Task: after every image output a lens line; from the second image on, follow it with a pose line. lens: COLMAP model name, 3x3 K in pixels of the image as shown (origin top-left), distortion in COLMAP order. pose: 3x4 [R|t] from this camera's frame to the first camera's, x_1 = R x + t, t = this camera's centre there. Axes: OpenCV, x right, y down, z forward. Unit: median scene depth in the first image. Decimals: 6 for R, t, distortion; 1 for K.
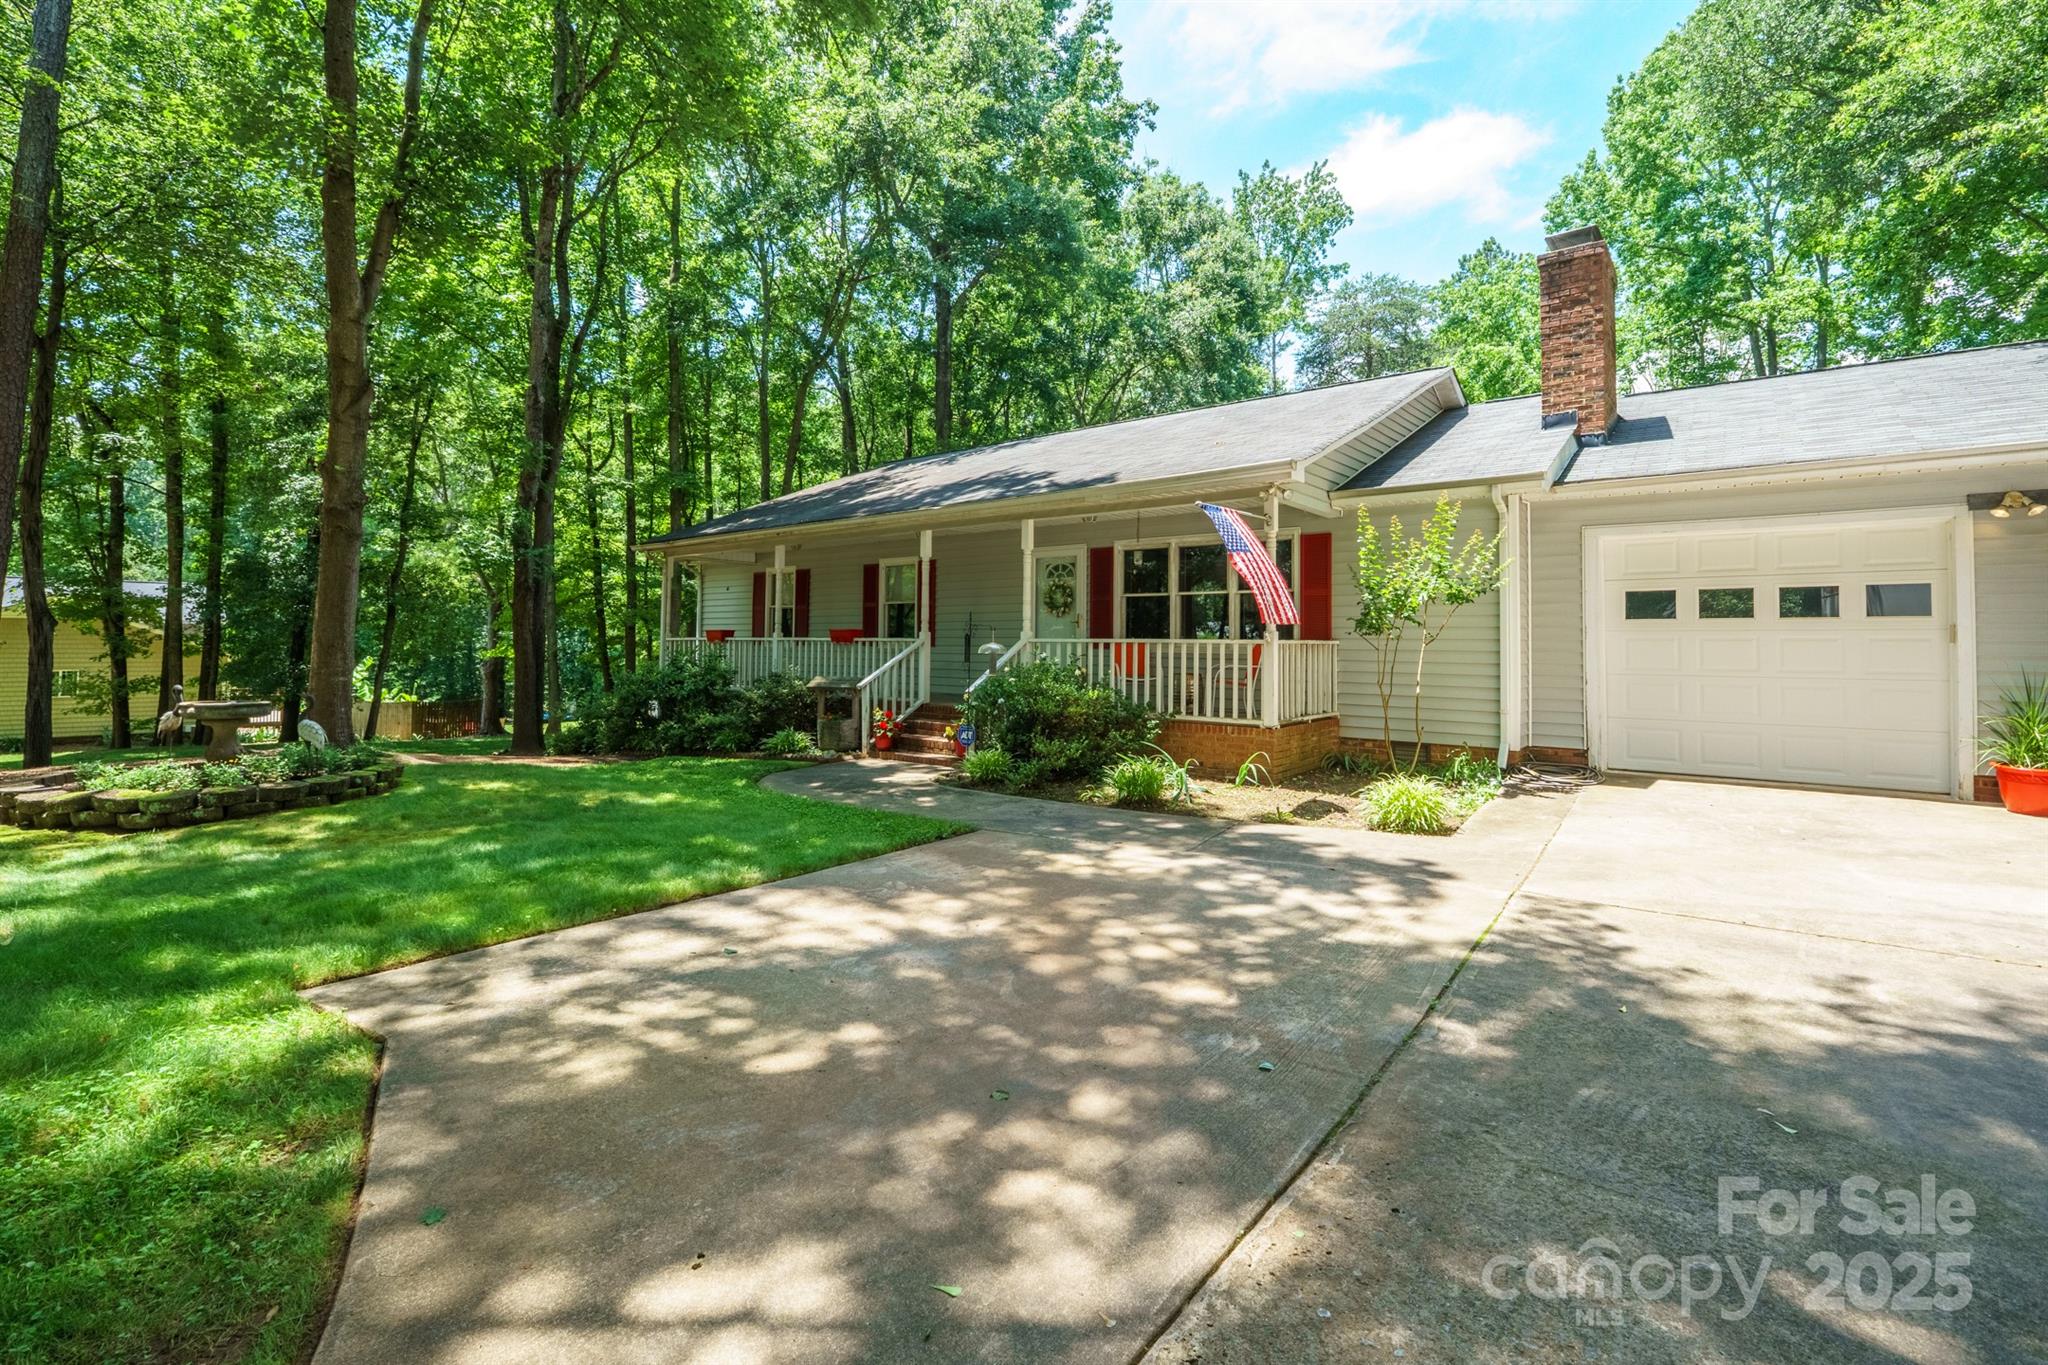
lens RADIAL K [[861.9, 0, 1071.9], [0, 861.9, 628.6], [0, 0, 1]] dist [-0.010908, 0.000546]
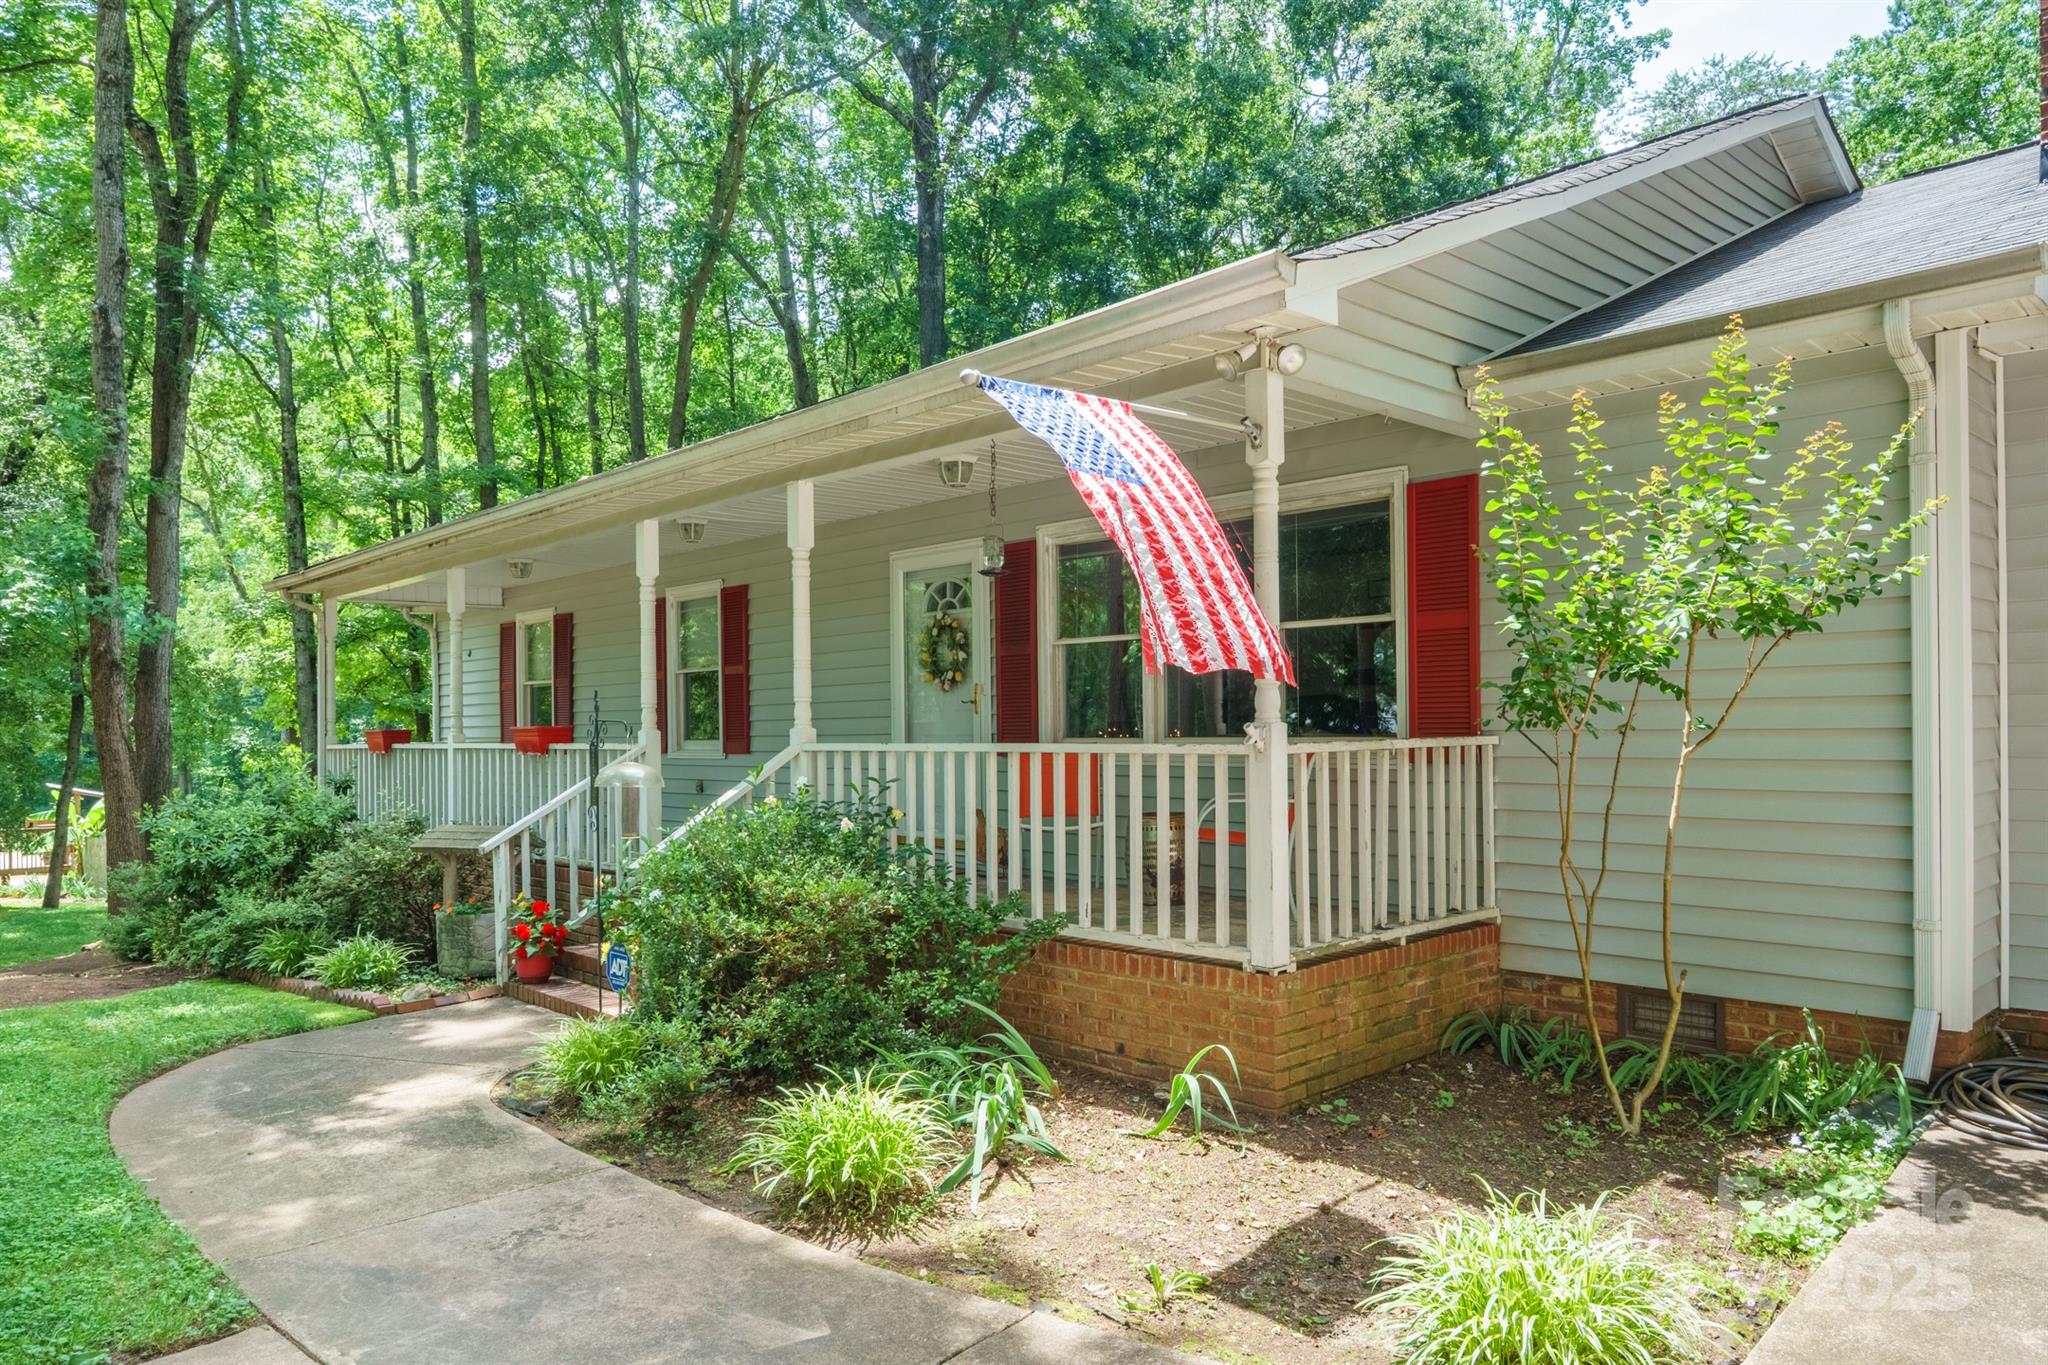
lens RADIAL K [[1313.2, 0, 1041.5], [0, 1313.2, 747.2], [0, 0, 1]] dist [-0.018658, 0.001851]
pose [[0.986049, -0.019833, -0.165271, 0.172456], [0.025687, 0.999113, 0.033362, -0.005832], [0.164462, -0.037142, 0.985684, 0.301733]]
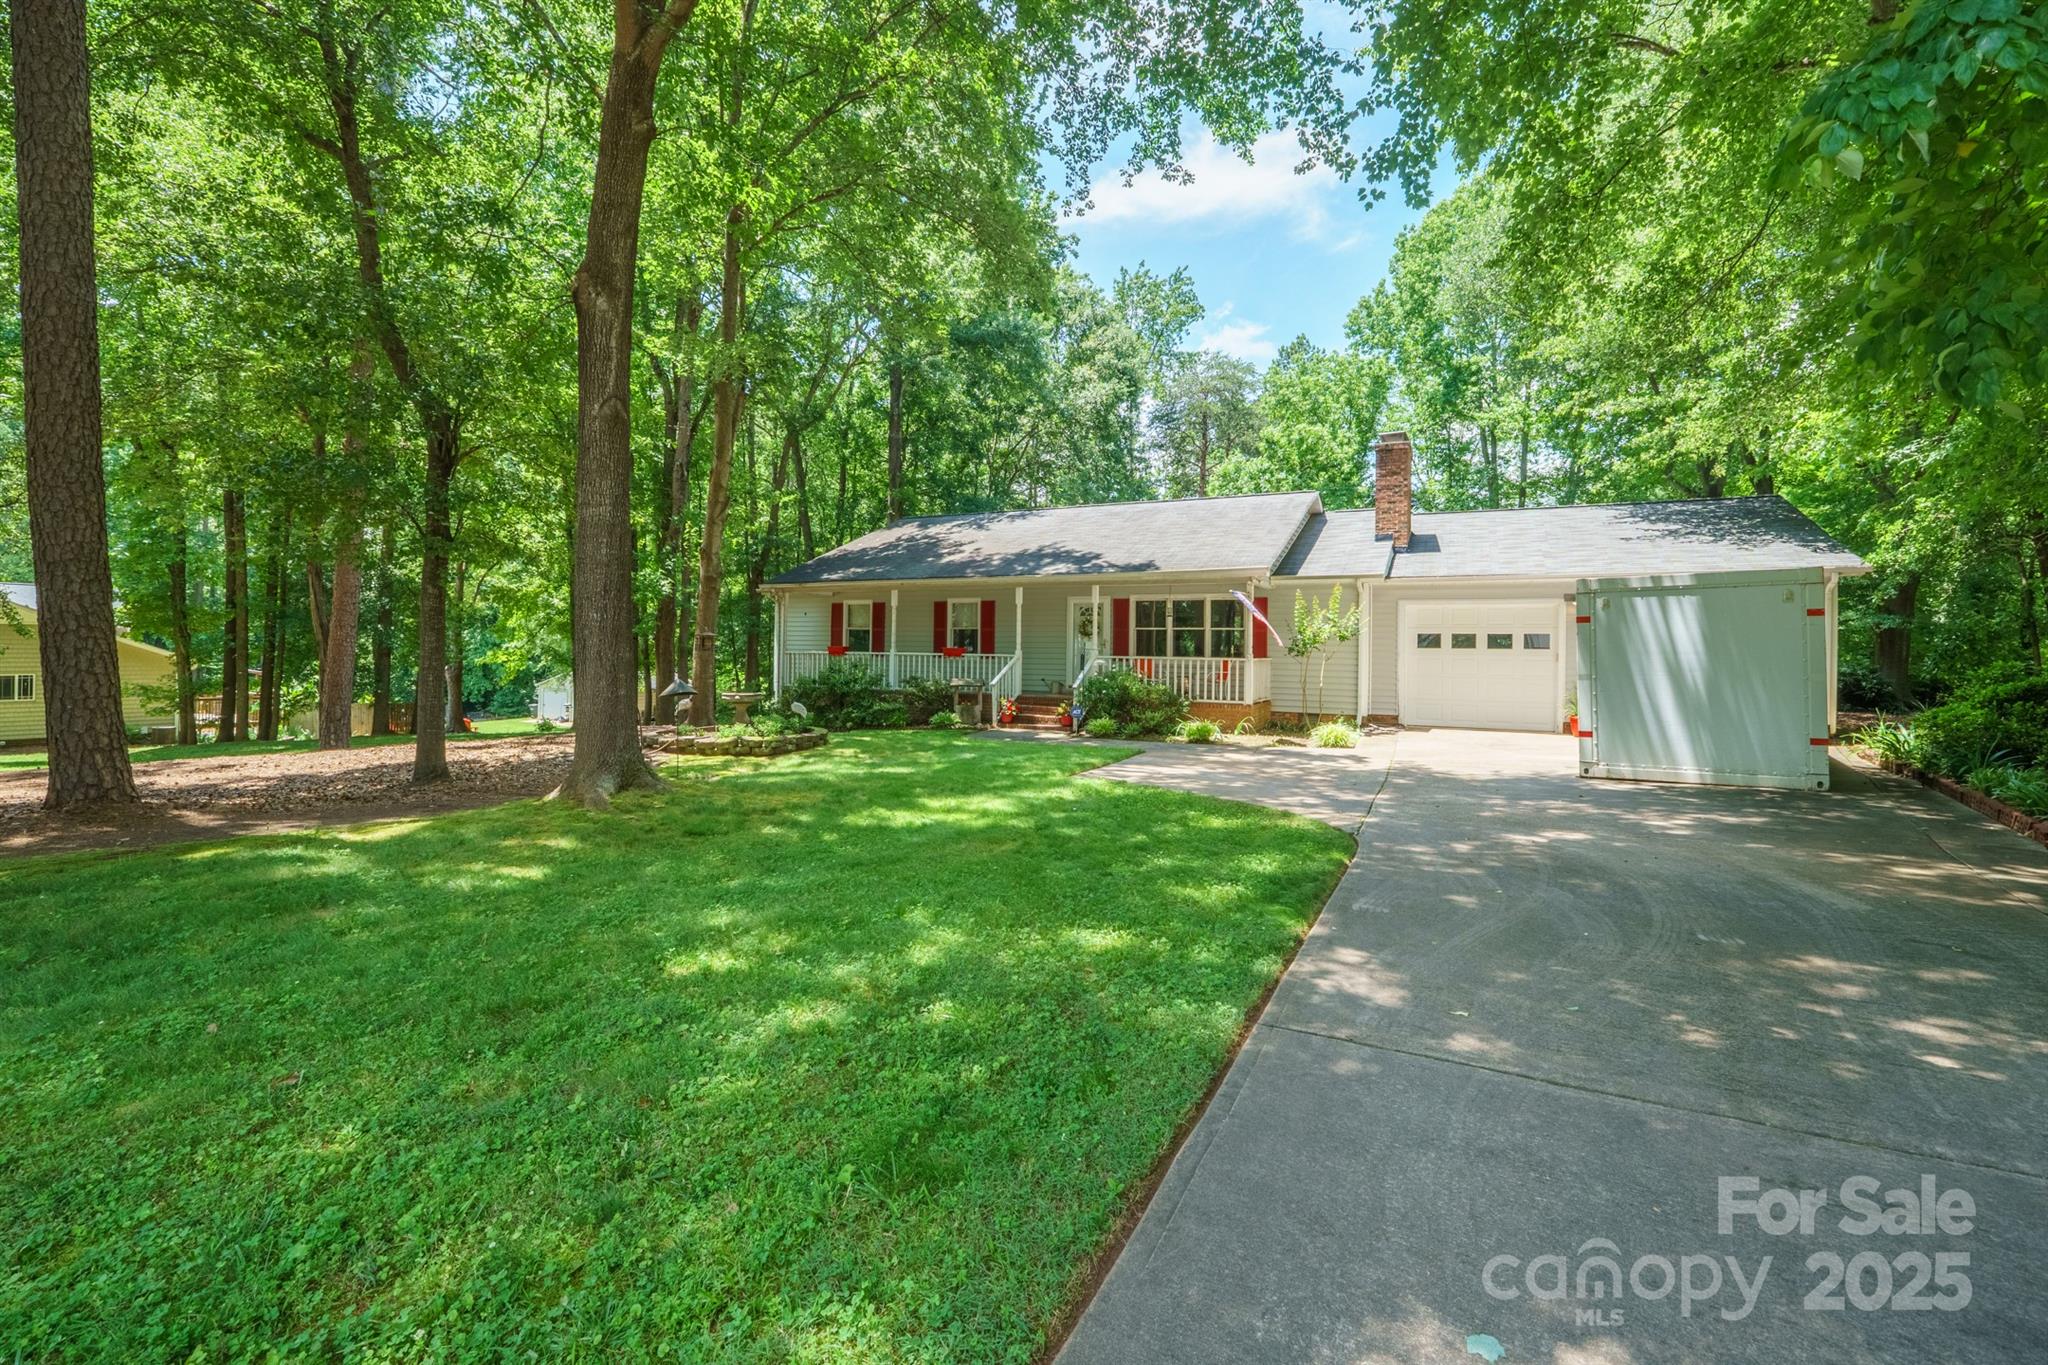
lens RADIAL K [[861.9, 0, 1022.9], [0, 861.9, 668.0], [0, 0, 1]] dist [-0.010908, 0.000546]
pose [[0.983347, -0.000761, 0.181738, -0.462012], [-0.006971, 0.999097, 0.041900, -0.032719], [-0.181606, -0.042469, 0.982454, -0.592995]]
